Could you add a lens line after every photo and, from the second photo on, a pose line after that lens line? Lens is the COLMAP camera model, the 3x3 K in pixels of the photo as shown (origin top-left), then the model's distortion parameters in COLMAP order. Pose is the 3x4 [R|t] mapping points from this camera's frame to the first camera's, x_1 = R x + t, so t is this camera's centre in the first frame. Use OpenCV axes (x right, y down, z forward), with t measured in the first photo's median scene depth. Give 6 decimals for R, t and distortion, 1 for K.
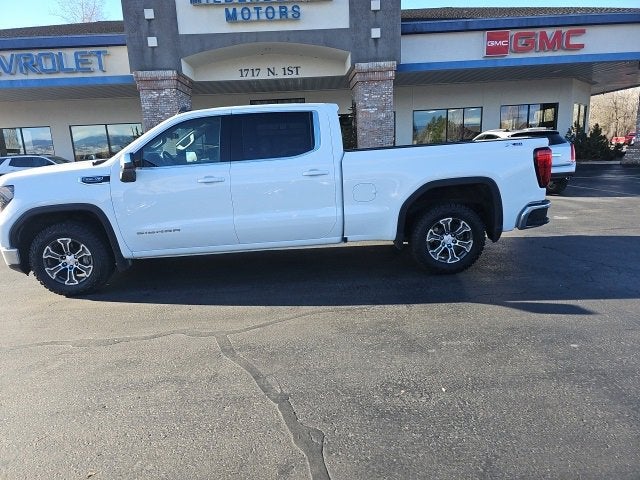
lens RADIAL K [[422.3, 0, 315.1], [0, 422.3, 242.7], [0, 0, 1]] dist [0.059457, -0.046664]
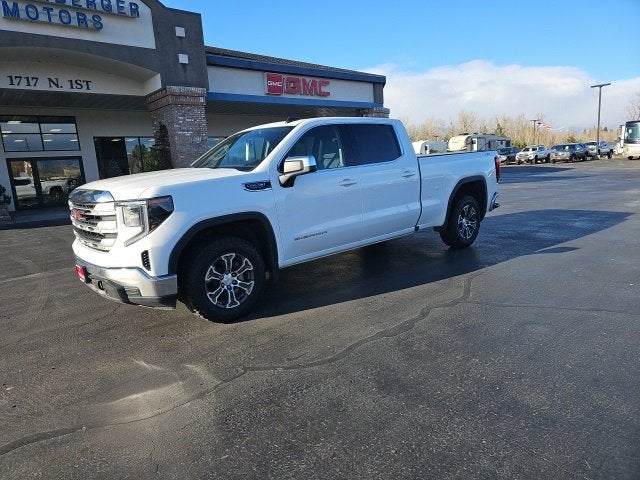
lens RADIAL K [[422.3, 0, 312.7], [0, 422.3, 239.5], [0, 0, 1]] dist [0.059457, -0.046664]
pose [[0.787618, -0.107399, 0.606732, -0.279260], [0.152371, 0.988058, -0.022900, 0.001899], [-0.597027, 0.110485, 0.794577, 0.061213]]
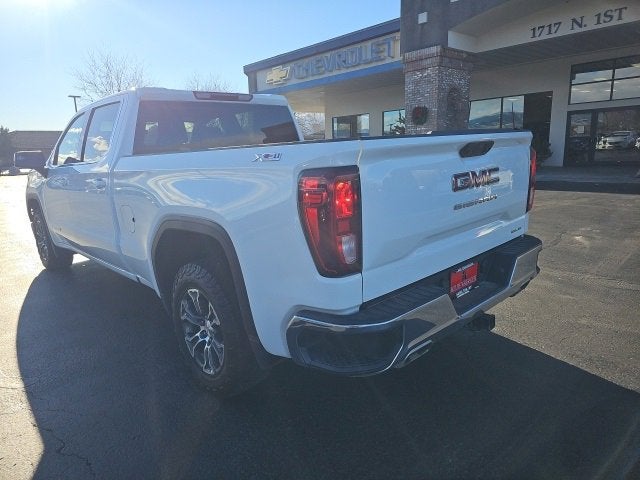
lens RADIAL K [[422.3, 0, 312.9], [0, 422.3, 232.5], [0, 0, 1]] dist [0.059457, -0.046664]
pose [[0.647576, 0.168300, -0.743183, 0.234776], [-0.149288, 0.984425, 0.092848, -0.058921], [0.747234, 0.050821, 0.662615, 0.223895]]
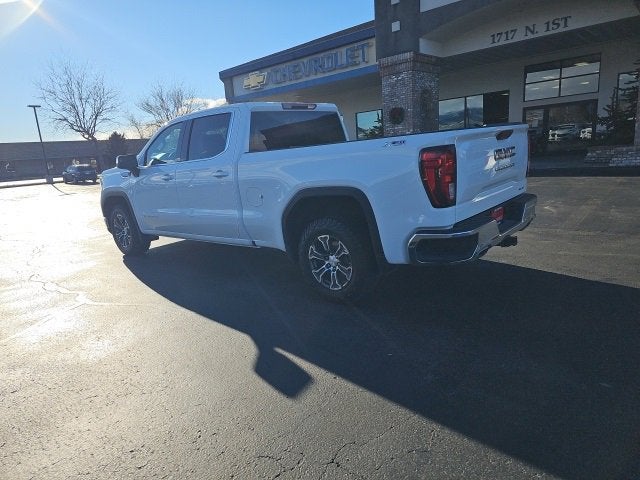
lens RADIAL K [[422.3, 0, 316.2], [0, 422.3, 243.9], [0, 0, 1]] dist [0.059457, -0.046664]
pose [[0.719735, 0.143520, -0.679252, 0.253350], [-0.101935, 0.989641, 0.101092, -0.035808], [0.686725, -0.003520, 0.726909, 0.118034]]
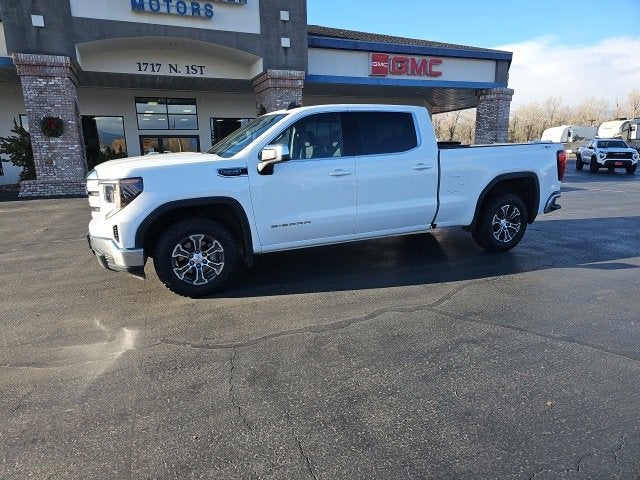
lens RADIAL K [[422.3, 0, 313.5], [0, 422.3, 242.4], [0, 0, 1]] dist [0.059457, -0.046664]
pose [[0.931348, -0.050427, 0.360623, -0.196974], [0.056157, 0.998407, -0.005422, 0.007438], [-0.359775, 0.025301, 0.932696, 0.013867]]
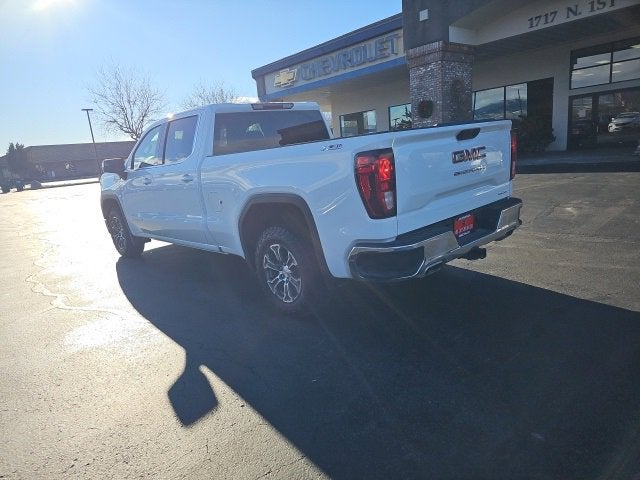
lens RADIAL K [[422.3, 0, 308.8], [0, 422.3, 243.4], [0, 0, 1]] dist [0.059457, -0.046664]
pose [[0.632849, 0.155693, -0.758460, 0.275928], [-0.096493, 0.987797, 0.122258, -0.046857], [0.768239, -0.004184, 0.640149, 0.164980]]
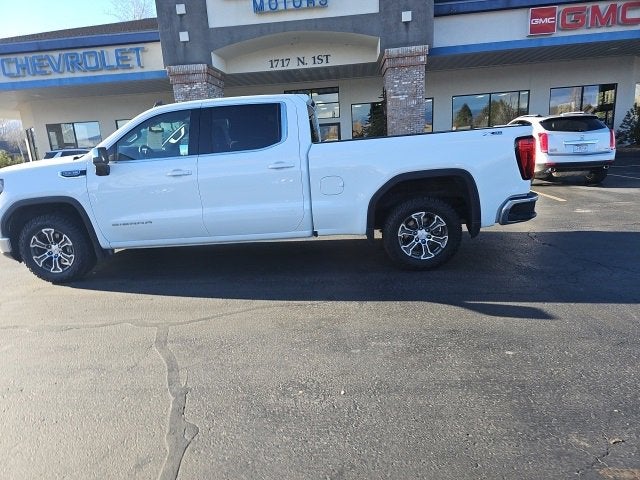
lens RADIAL K [[422.3, 0, 311.8], [0, 422.3, 243.5], [0, 0, 1]] dist [0.059457, -0.046664]
pose [[0.992444, 0.015019, -0.121773, 0.055751], [-0.011943, 0.999592, 0.025957, -0.002736], [0.122113, -0.024306, 0.992219, 0.006968]]
